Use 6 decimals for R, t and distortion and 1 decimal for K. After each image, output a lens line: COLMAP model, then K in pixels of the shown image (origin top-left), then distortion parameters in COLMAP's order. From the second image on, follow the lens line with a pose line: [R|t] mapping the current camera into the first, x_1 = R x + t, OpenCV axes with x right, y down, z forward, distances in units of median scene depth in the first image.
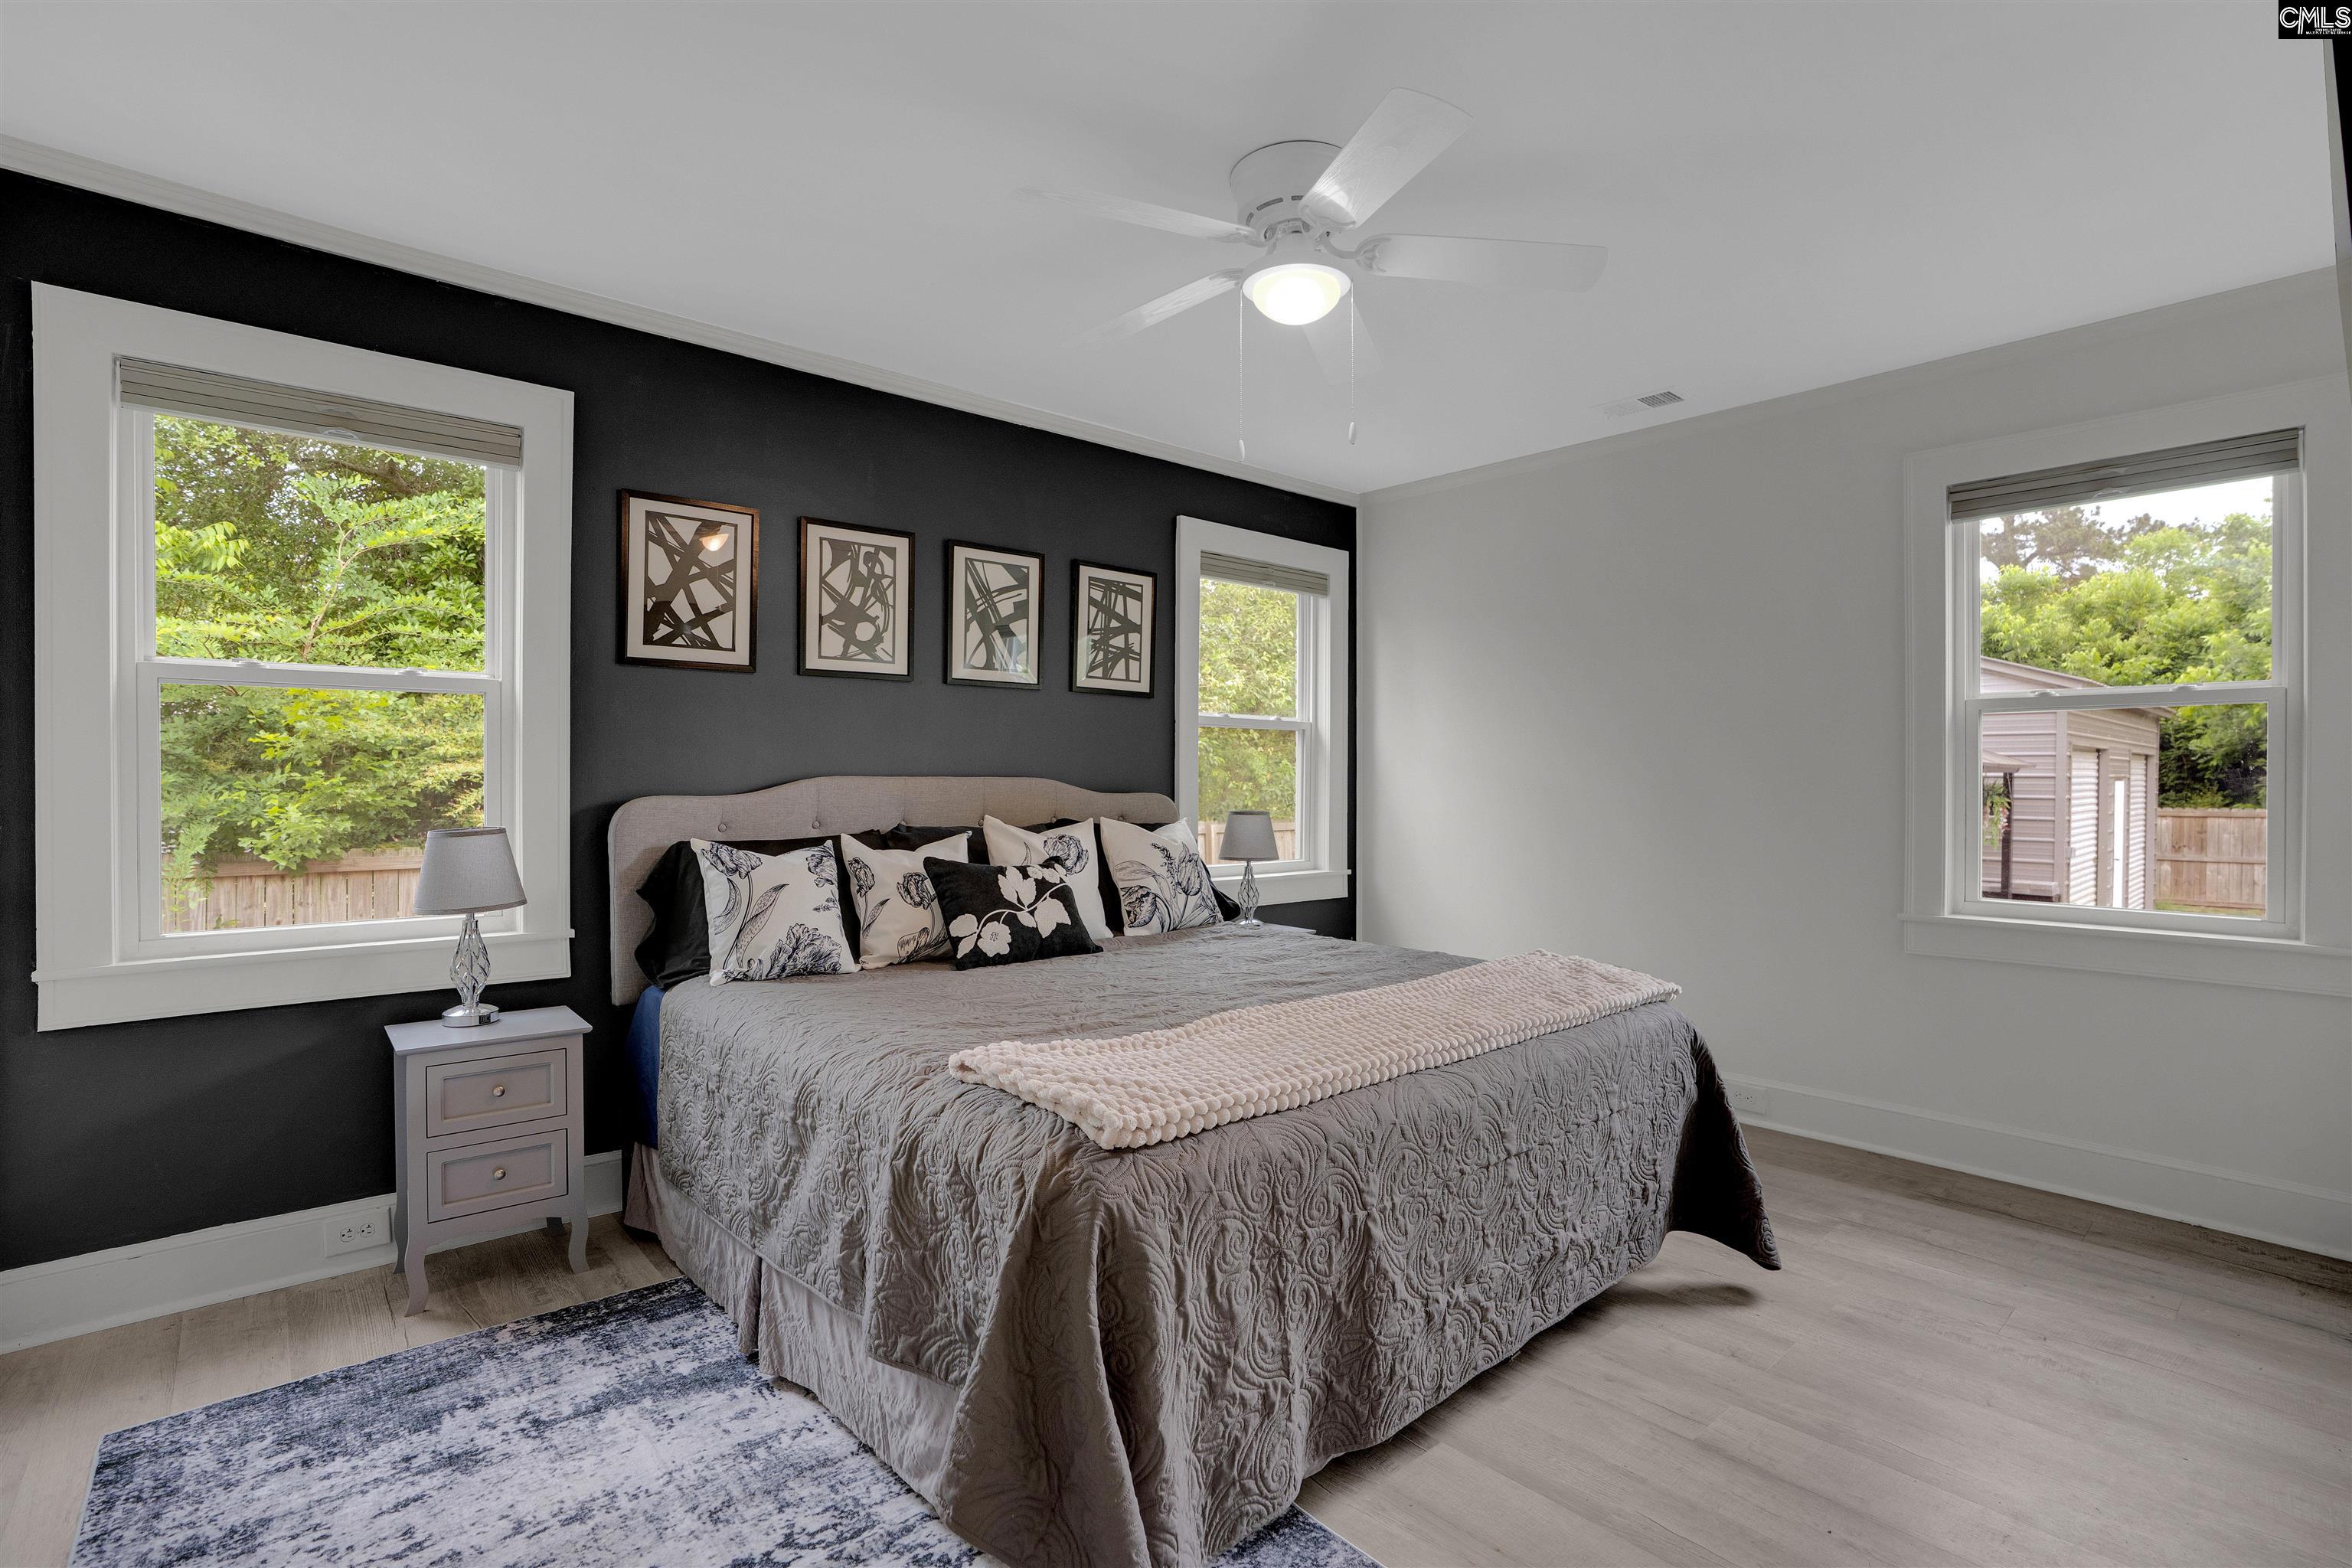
lens RADIAL K [[1103.6, 0, 1186.5], [0, 1103.6, 784.8], [0, 0, 1]] dist [-0.020763, 0.000507]
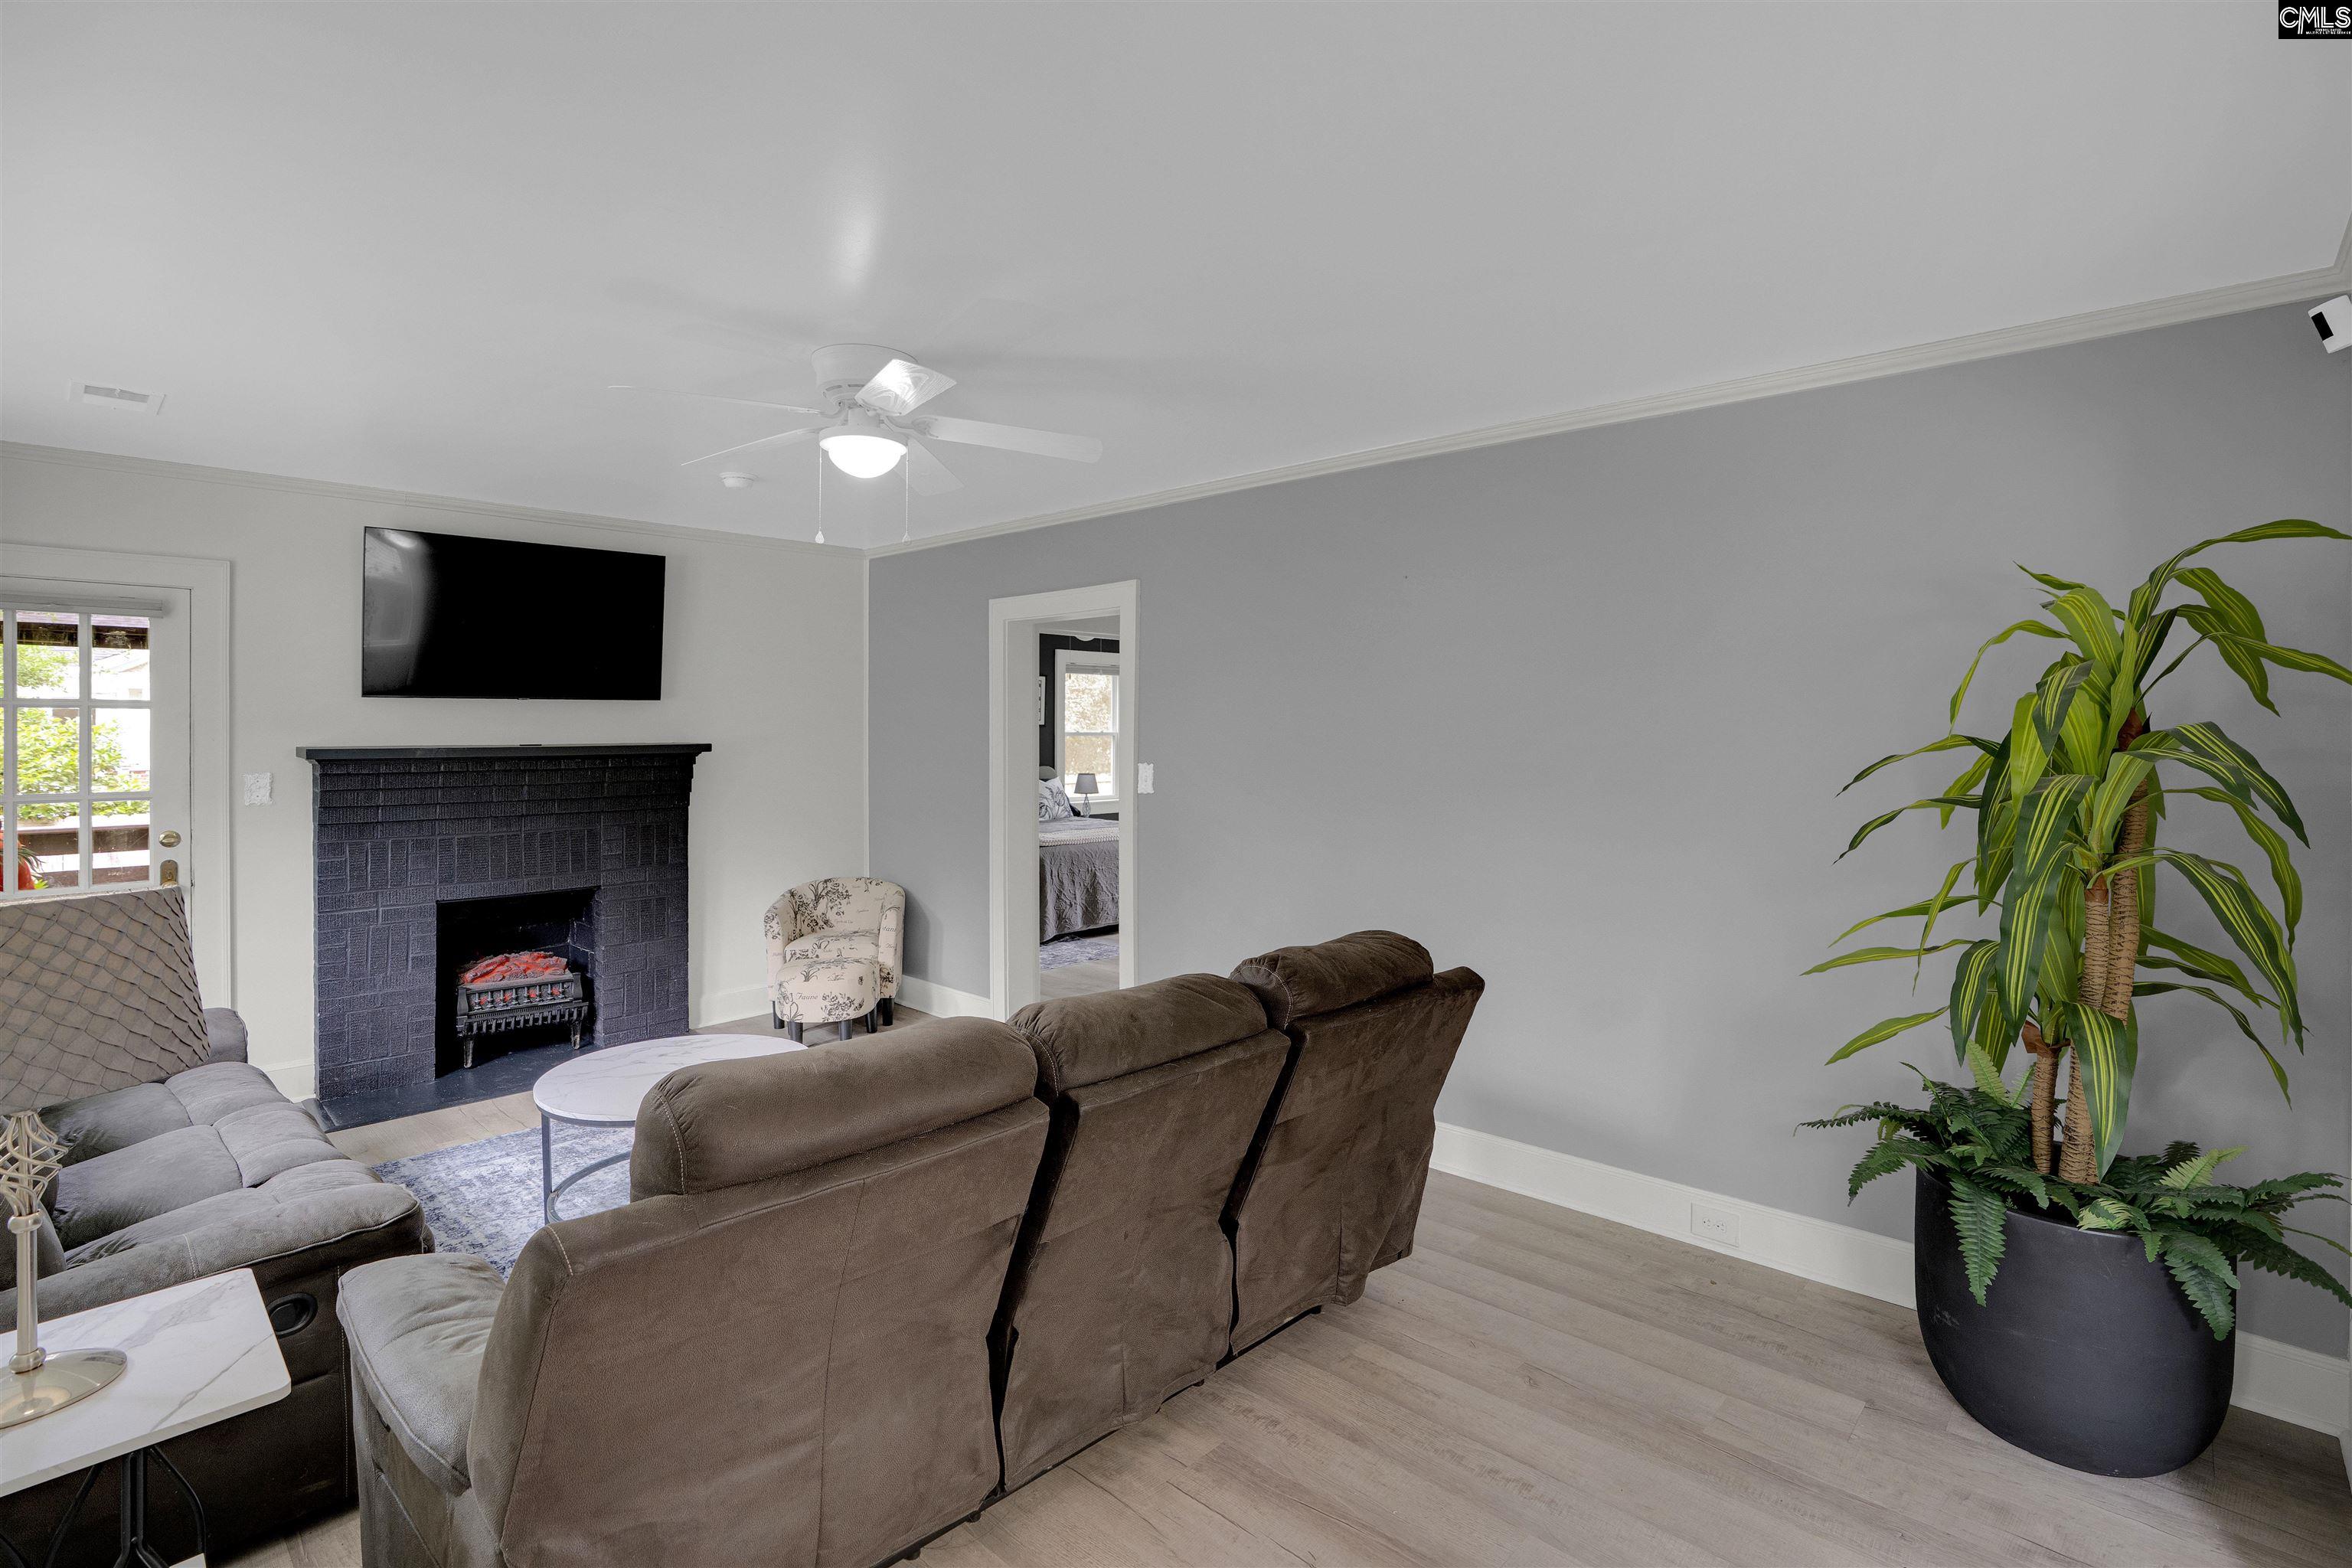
lens RADIAL K [[1103.6, 0, 1186.5], [0, 1103.6, 784.8], [0, 0, 1]] dist [-0.020763, 0.000507]
pose [[0.995370, -0.005893, 0.095940, 0.054366], [0.001202, 0.998804, 0.048879, -0.083906], [-0.096113, -0.048538, 0.994186, -1.746195]]
